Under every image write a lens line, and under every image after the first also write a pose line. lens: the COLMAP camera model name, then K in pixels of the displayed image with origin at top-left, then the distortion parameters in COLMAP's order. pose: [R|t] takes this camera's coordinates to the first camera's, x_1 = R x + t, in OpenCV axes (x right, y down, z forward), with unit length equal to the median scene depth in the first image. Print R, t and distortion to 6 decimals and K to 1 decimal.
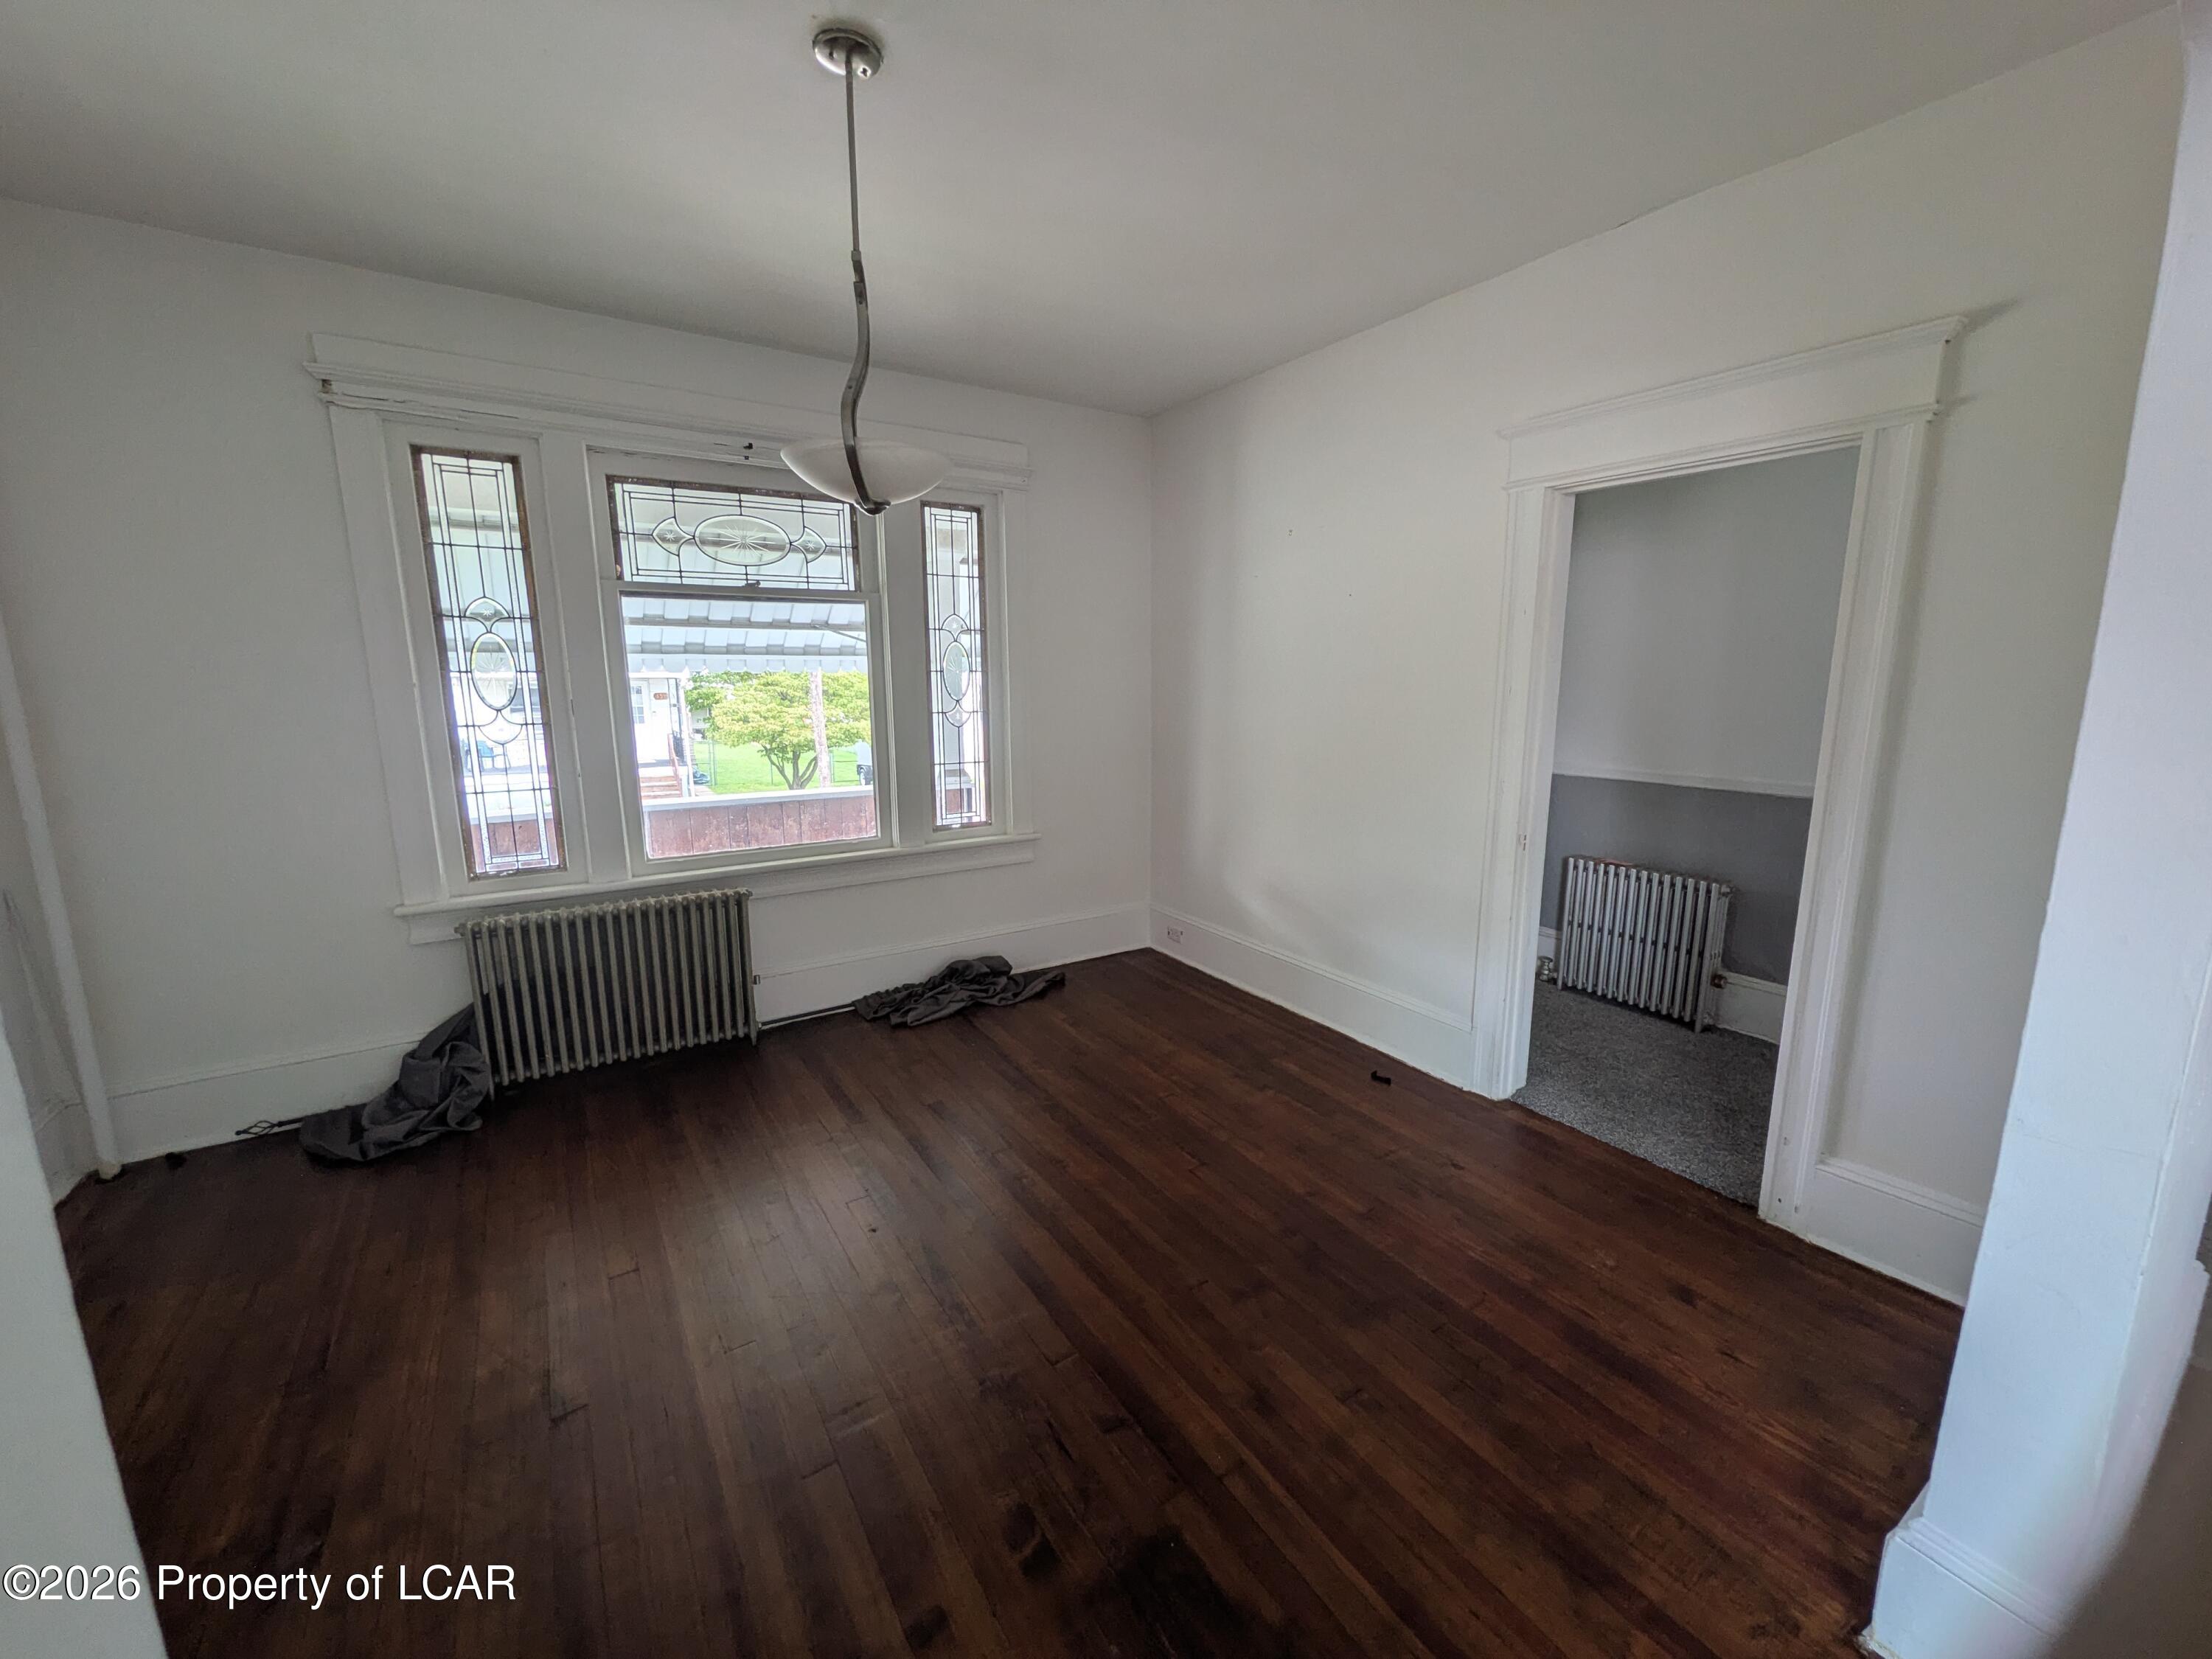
lens RADIAL K [[881.1, 0, 1109.1], [0, 881.1, 826.3], [0, 0, 1]] dist [0.001706, -0.000491]
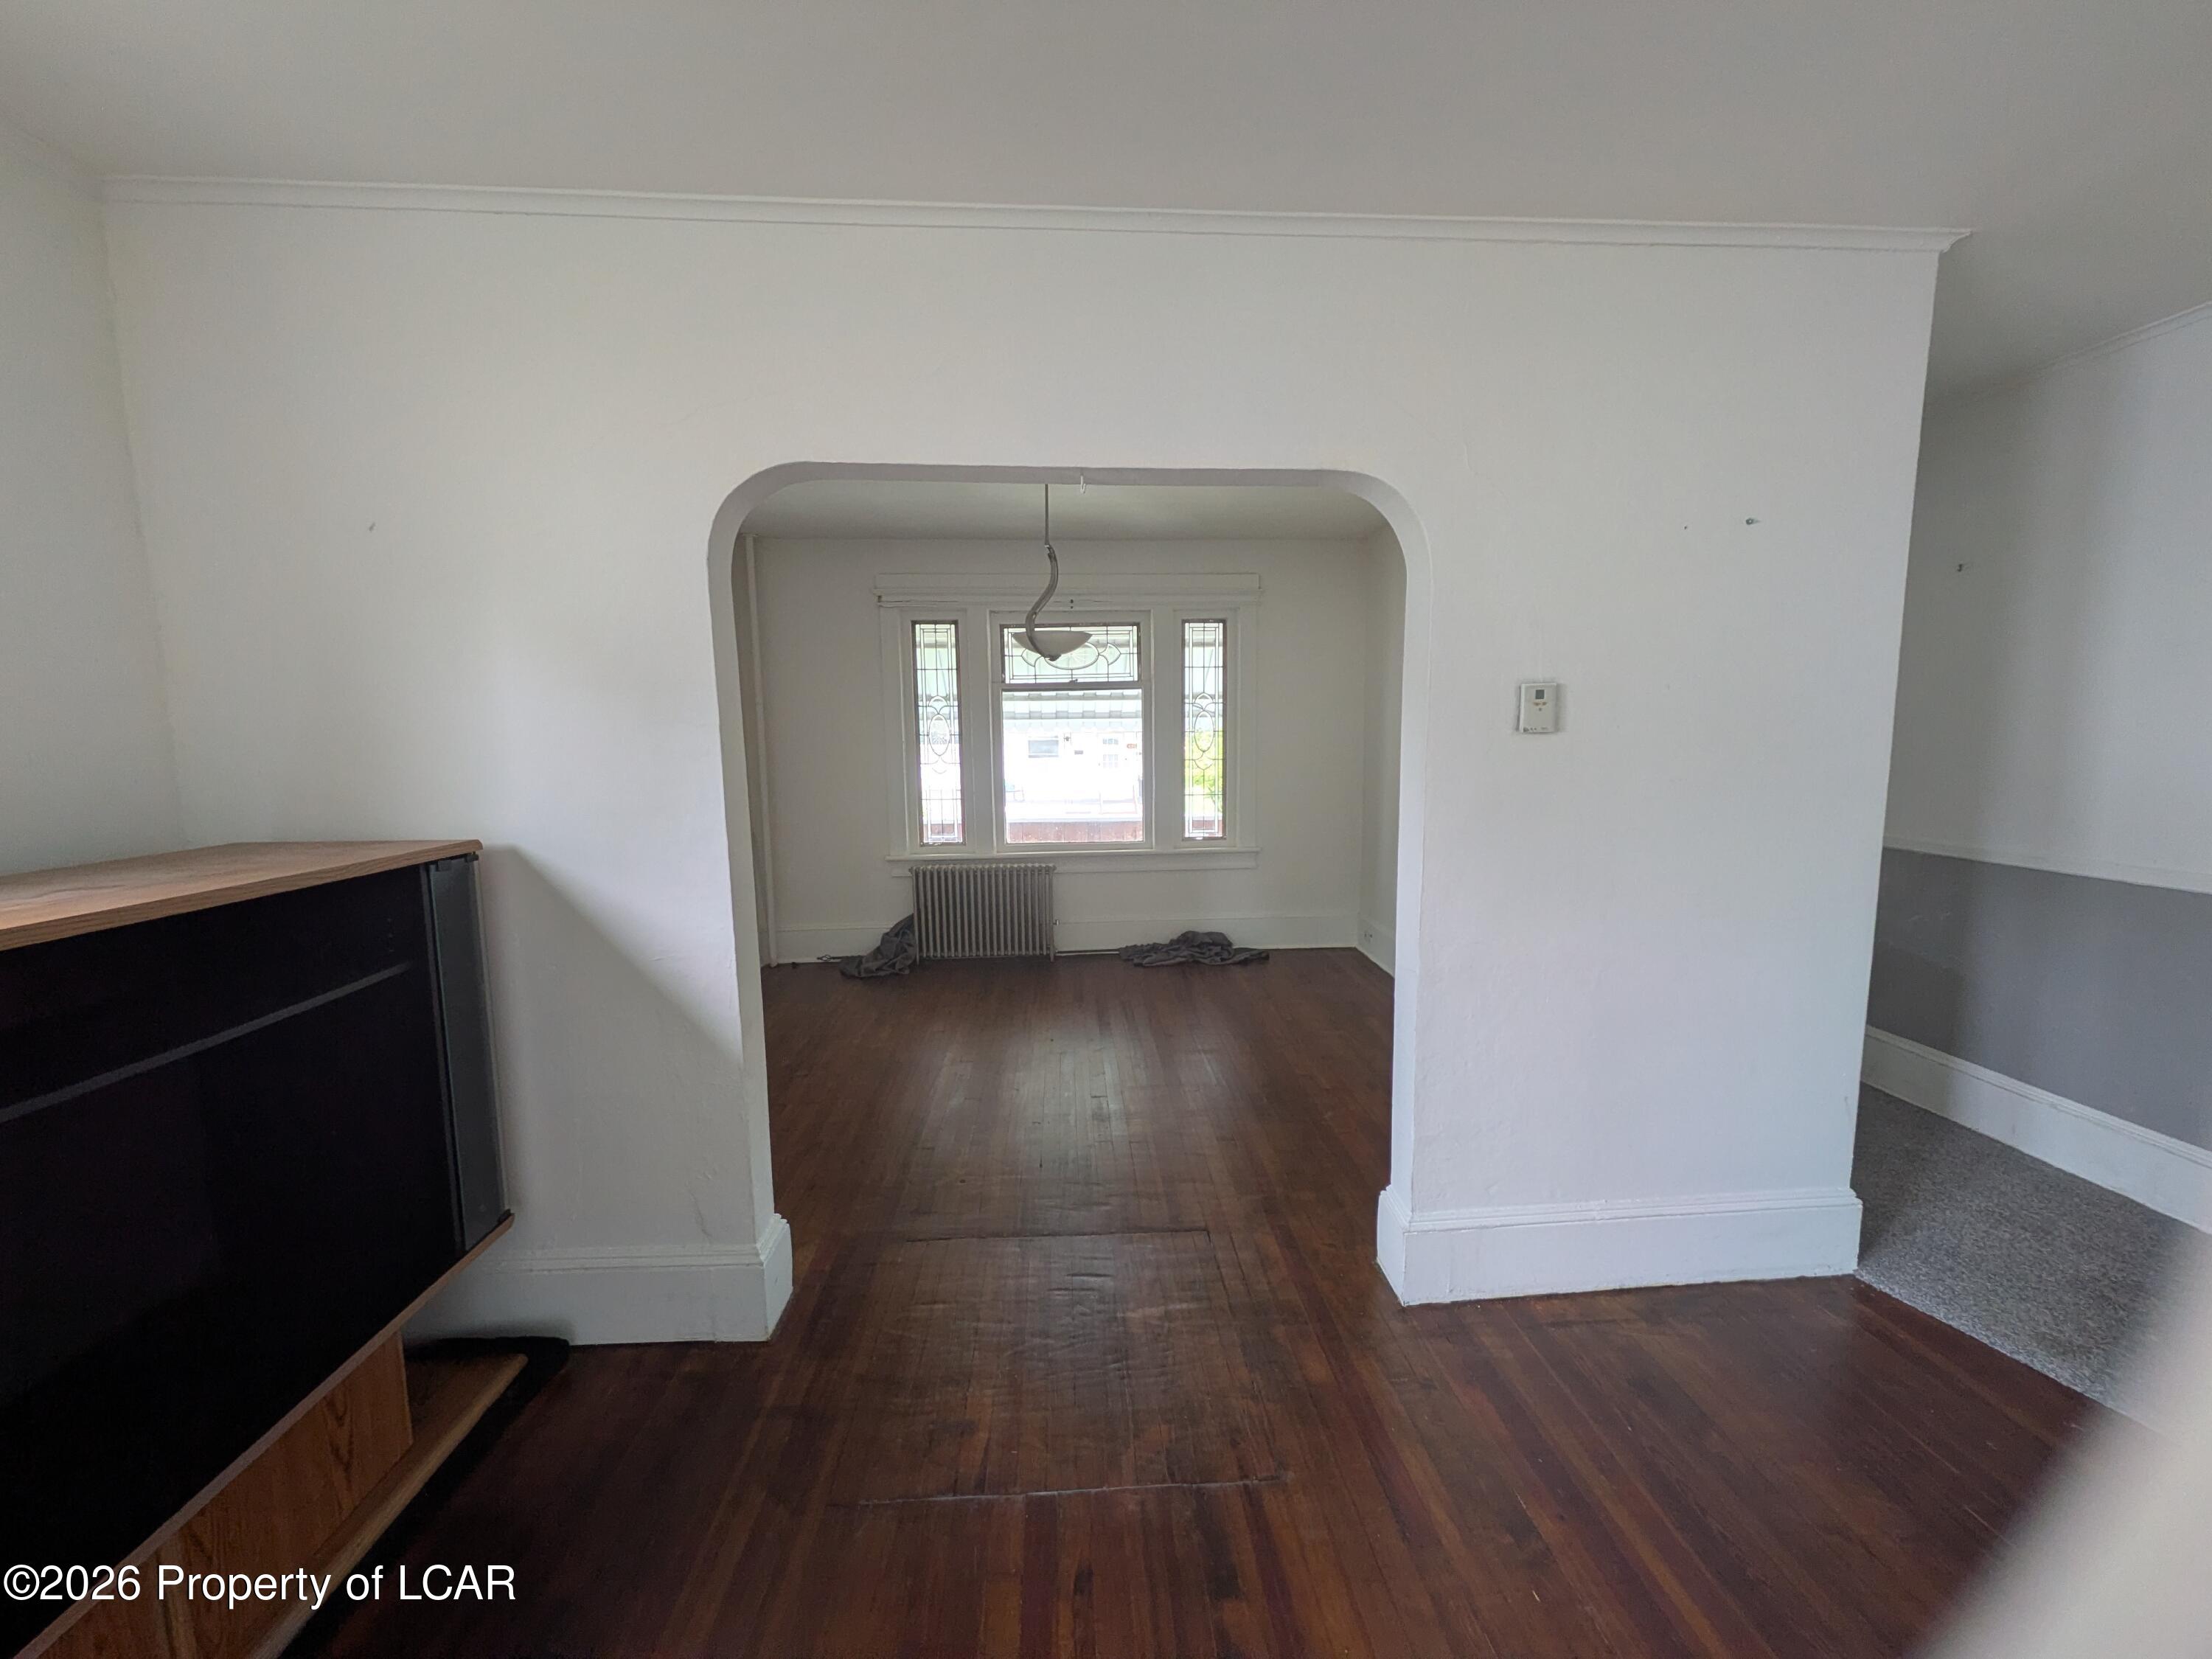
lens RADIAL K [[881.1, 0, 1110.6], [0, 881.1, 823.0], [0, 0, 1]] dist [0.001706, -0.000491]
pose [[0.865690, 0.046117, -0.498452, 0.498902], [-0.075689, 0.996358, -0.039271, 0.049984], [0.494825, 0.071724, 0.866028, -0.377947]]
